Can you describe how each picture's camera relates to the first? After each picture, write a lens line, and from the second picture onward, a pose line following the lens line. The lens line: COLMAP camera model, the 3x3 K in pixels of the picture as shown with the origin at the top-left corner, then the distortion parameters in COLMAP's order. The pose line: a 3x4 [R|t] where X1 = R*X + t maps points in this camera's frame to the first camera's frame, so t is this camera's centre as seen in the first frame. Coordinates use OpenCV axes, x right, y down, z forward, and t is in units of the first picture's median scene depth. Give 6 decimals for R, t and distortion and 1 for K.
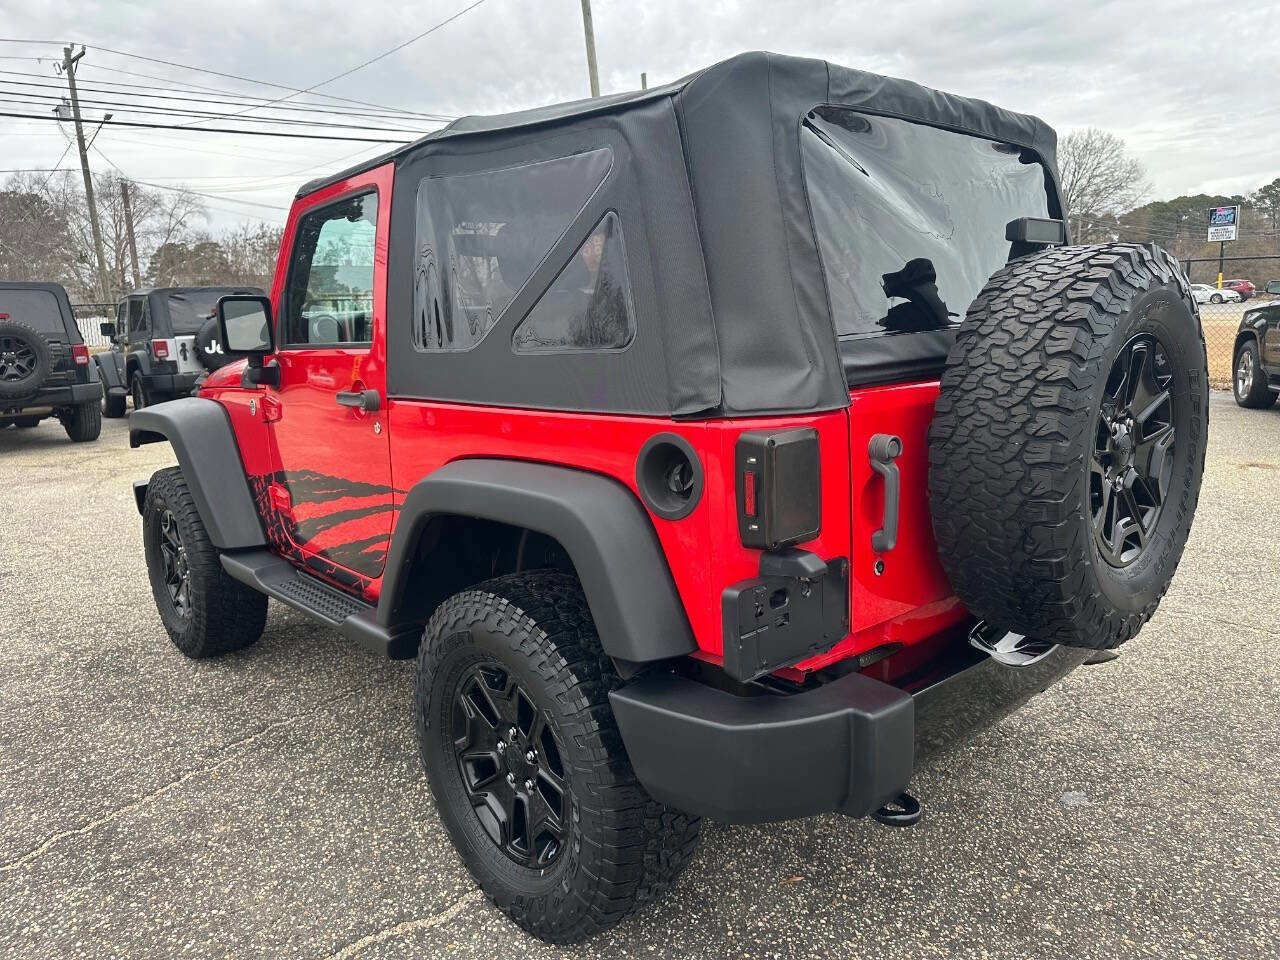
lens RADIAL K [[896.4, 0, 631.9], [0, 896.4, 478.6], [0, 0, 1]] dist [0.035263, -0.034658]
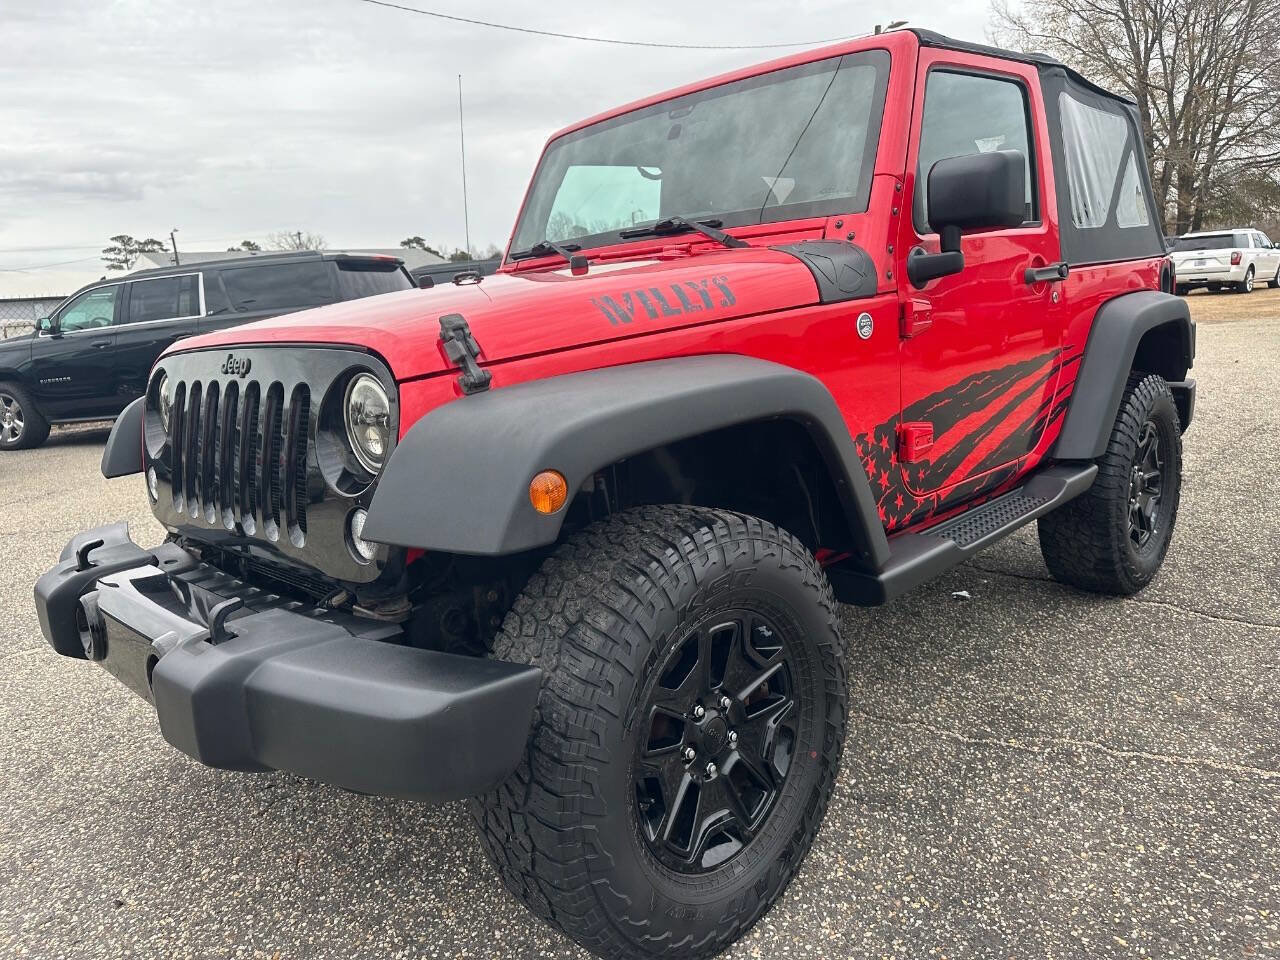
lens RADIAL K [[896.4, 0, 631.9], [0, 896.4, 478.6], [0, 0, 1]] dist [0.035263, -0.034658]
pose [[-0.044820, -0.171705, 0.984128, -1.184817], [0.254762, 0.950582, 0.177455, -0.150387], [-0.965964, 0.258672, 0.001139, 1.321770]]
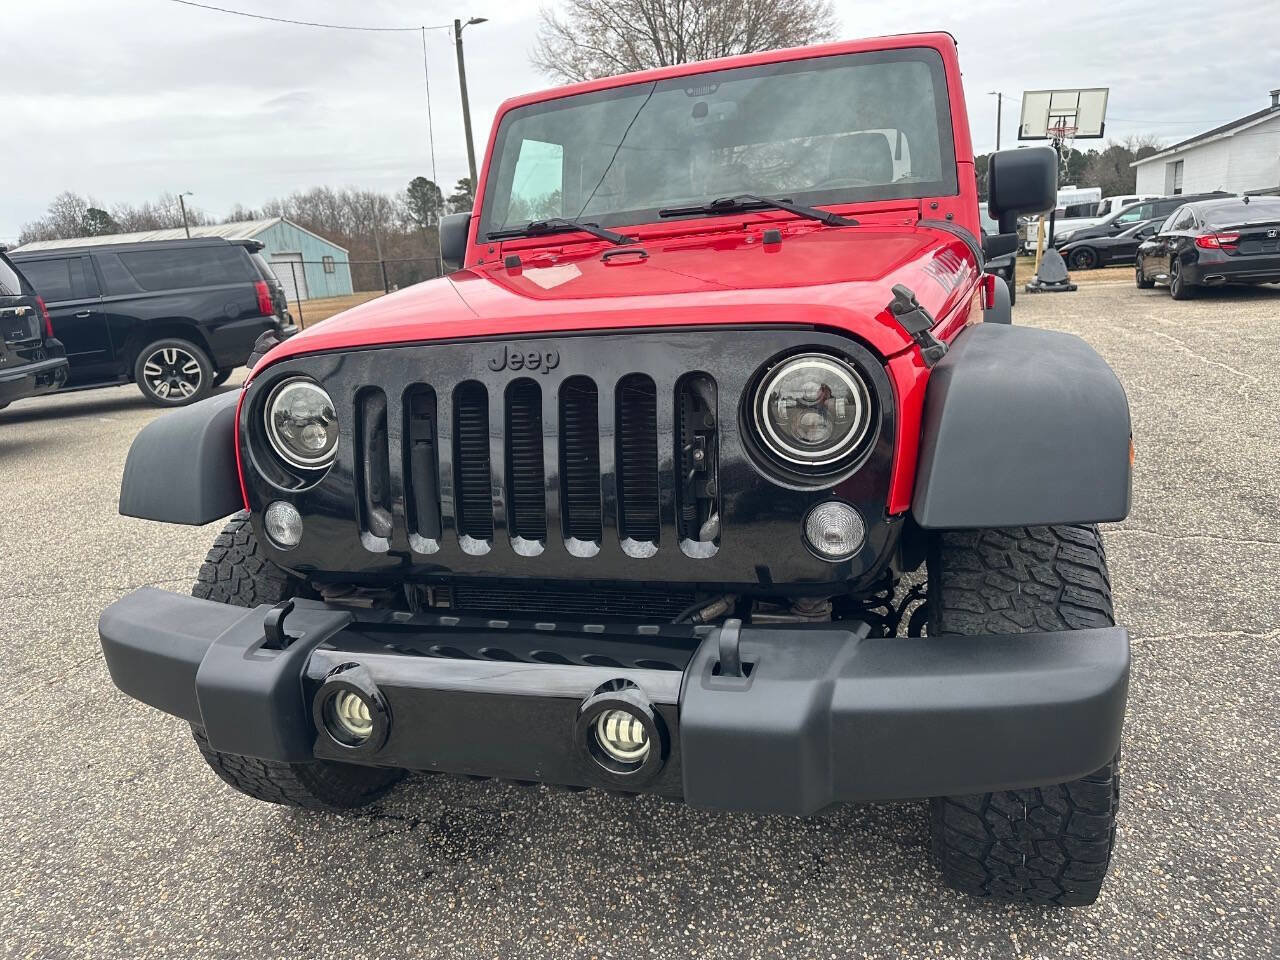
lens RADIAL K [[896.4, 0, 631.9], [0, 896.4, 478.6], [0, 0, 1]] dist [0.035263, -0.034658]
pose [[-0.486717, -0.149375, 0.860694, -1.021355], [0.247905, 0.921146, 0.300055, -0.261173], [-0.837645, 0.359412, -0.411307, 1.758946]]
